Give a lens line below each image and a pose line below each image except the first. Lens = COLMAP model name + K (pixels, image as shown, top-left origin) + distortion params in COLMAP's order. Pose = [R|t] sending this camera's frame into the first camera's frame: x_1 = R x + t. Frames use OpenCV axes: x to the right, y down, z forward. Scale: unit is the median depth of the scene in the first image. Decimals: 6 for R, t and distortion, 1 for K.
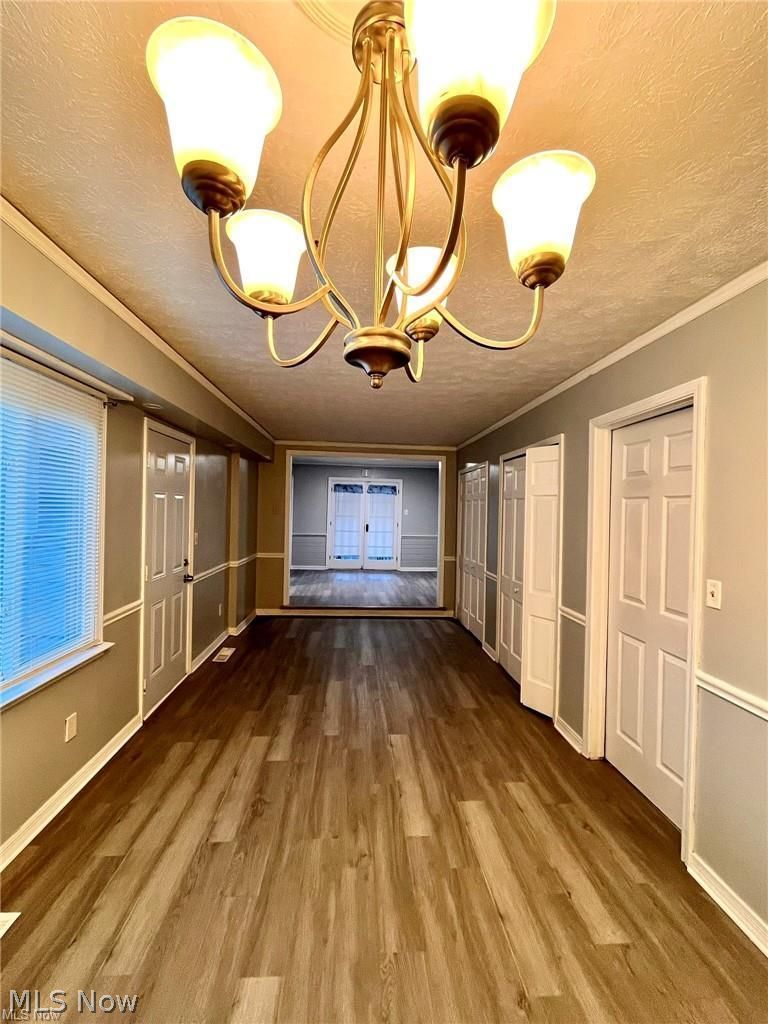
lens RADIAL K [[421.3, 0, 382.5], [0, 421.3, 512.0], [0, 0, 1]] dist [-0.002756, -0.000148]
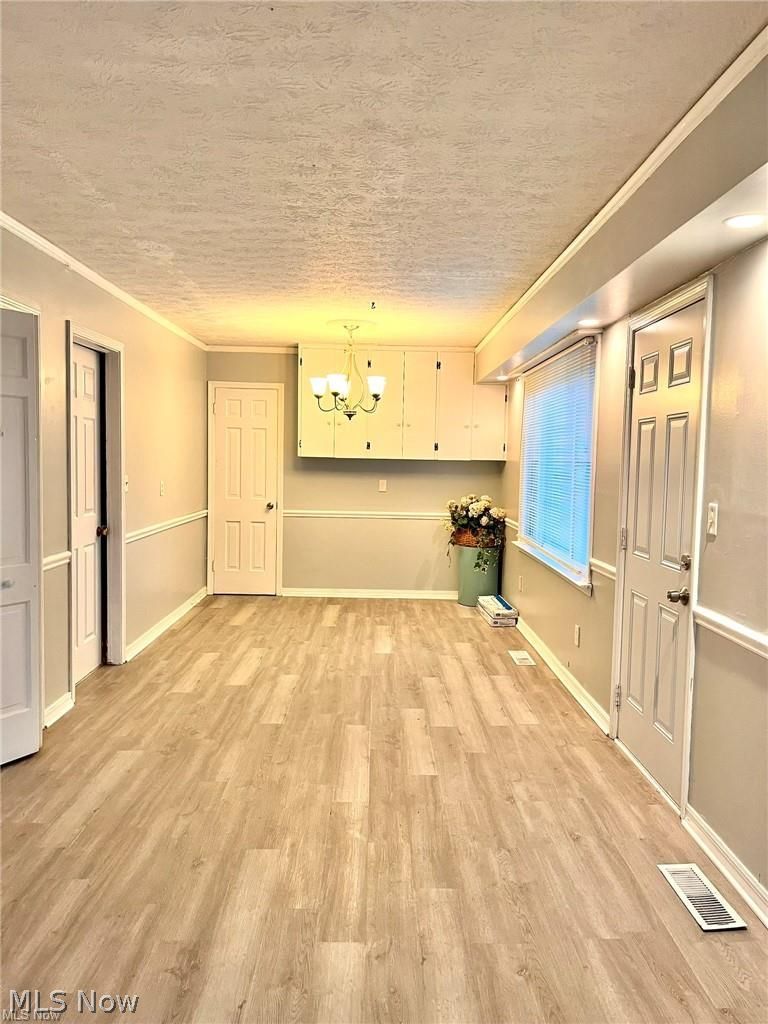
lens RADIAL K [[776.3, 0, 384.4], [0, 776.3, 511.3], [0, 0, 1]] dist [0.003131, -0.000007]
pose [[-0.997198, -0.047391, 0.057885, -0.234206], [-0.042963, 0.996221, 0.075480, 0.018959], [-0.061243, 0.072782, -0.995466, 2.369692]]
